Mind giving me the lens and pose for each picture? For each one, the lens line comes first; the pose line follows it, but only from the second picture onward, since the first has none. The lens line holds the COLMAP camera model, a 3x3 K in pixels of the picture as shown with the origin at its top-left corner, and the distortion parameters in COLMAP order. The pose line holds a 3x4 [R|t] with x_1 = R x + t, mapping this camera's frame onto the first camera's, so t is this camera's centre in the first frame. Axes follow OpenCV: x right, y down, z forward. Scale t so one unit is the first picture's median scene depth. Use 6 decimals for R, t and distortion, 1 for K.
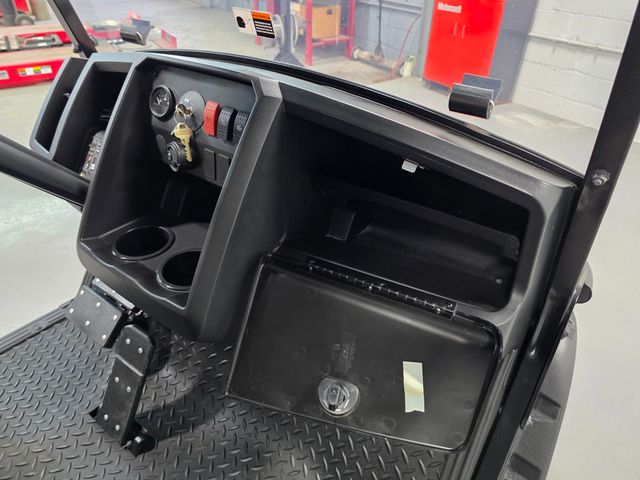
lens RADIAL K [[432.7, 0, 320.4], [0, 432.7, 239.3], [0, 0, 1]] dist [0.010877, -0.008458]
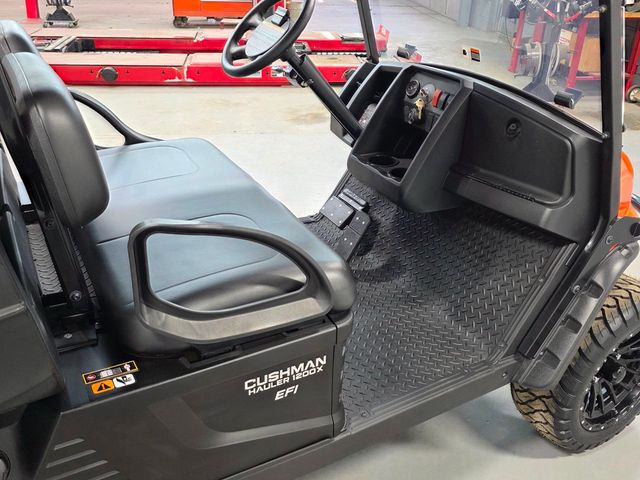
lens RADIAL K [[596.1, 0, 320.1], [0, 596.1, 240.4], [0, 0, 1]] dist [0.047342, 0.000000]
pose [[0.896926, 0.212207, -0.387932, 0.414694], [-0.265378, 0.960085, -0.088386, 0.642943], [0.353692, 0.182224, 0.917440, -1.384631]]
